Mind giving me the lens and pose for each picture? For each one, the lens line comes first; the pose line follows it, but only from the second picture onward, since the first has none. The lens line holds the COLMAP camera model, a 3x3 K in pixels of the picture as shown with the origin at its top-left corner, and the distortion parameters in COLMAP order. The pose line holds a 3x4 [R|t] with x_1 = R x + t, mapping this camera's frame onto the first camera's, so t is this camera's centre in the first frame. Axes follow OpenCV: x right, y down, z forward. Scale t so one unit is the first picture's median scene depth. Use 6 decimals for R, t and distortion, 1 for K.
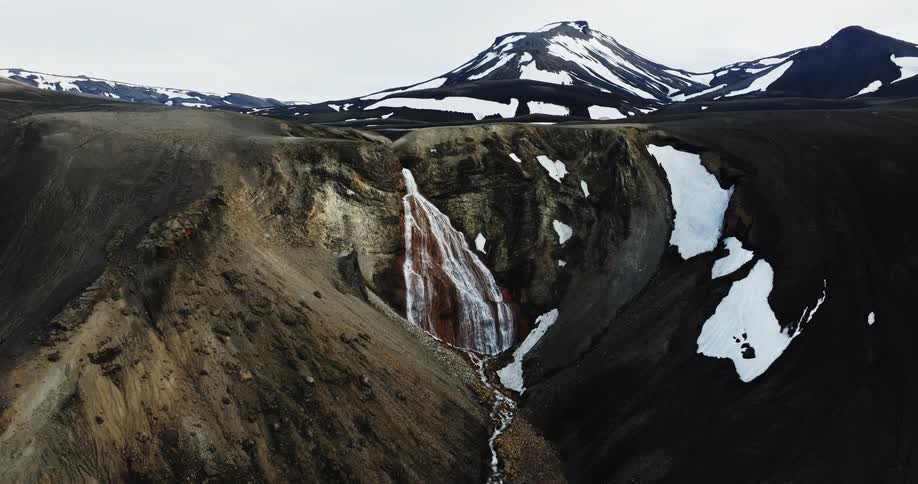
lens RADIAL K [[642.9, 0, 457.9], [0, 642.9, 242.7], [0, 0, 1]] dist [0.002760, 0.008374]
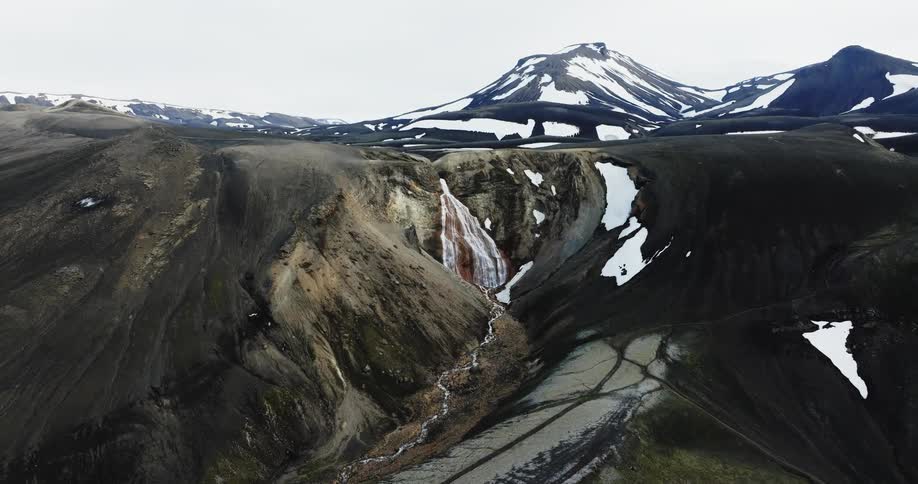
lens RADIAL K [[642.9, 0, 457.9], [0, 642.9, 242.7], [0, 0, 1]] dist [0.002760, 0.008374]
pose [[0.999039, -0.004314, -0.043621, 0.032766], [0.003363, 0.999756, -0.021853, 0.090040], [0.043705, 0.021685, 0.998809, -0.676163]]
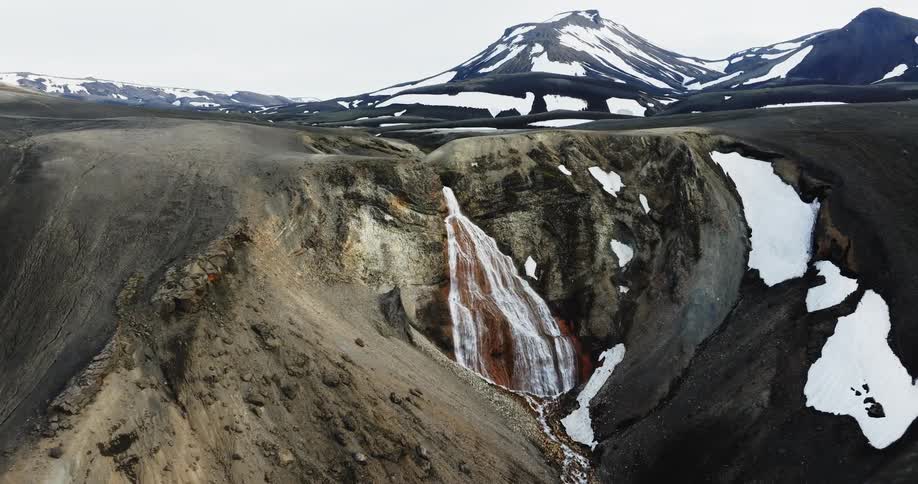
lens RADIAL K [[642.9, 0, 457.9], [0, 642.9, 242.7], [0, 0, 1]] dist [0.002760, 0.008374]
pose [[0.999694, -0.020065, -0.014440, -0.057304], [0.020234, 0.999727, 0.011689, -0.050631], [0.014202, -0.011977, 0.999827, 0.110328]]
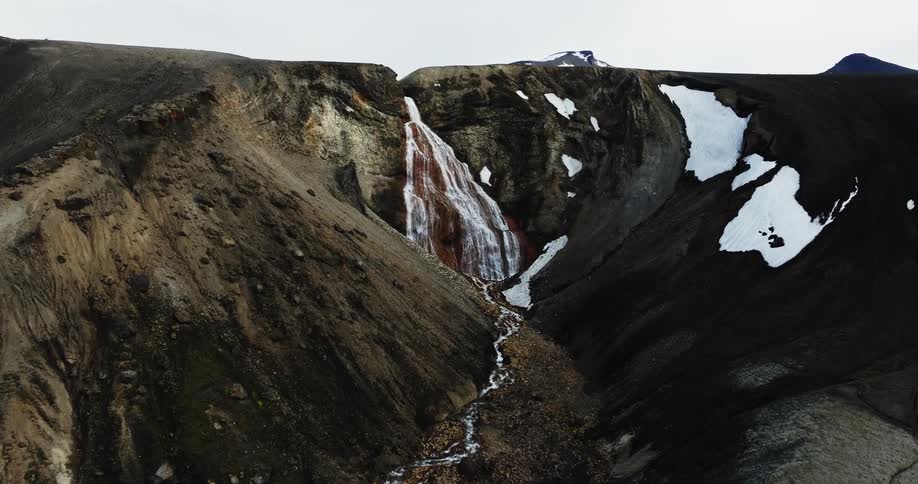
lens RADIAL K [[642.9, 0, 457.9], [0, 642.9, 242.7], [0, 0, 1]] dist [0.002760, 0.008374]
pose [[0.999937, 0.007898, -0.008033, 0.002747], [-0.008348, 0.998305, -0.057591, 0.167571], [0.007564, 0.057655, 0.998308, 0.058265]]
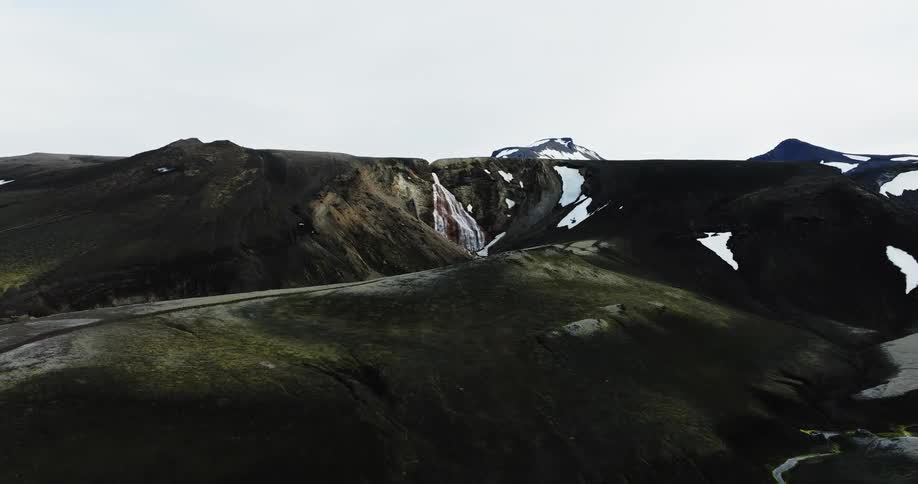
lens RADIAL K [[642.9, 0, 457.9], [0, 642.9, 242.7], [0, 0, 1]] dist [0.002760, 0.008374]
pose [[0.999978, -0.004600, -0.004709, 0.006941], [0.003666, 0.983299, -0.181963, 0.519759], [0.005467, 0.181942, 0.983294, -1.073802]]
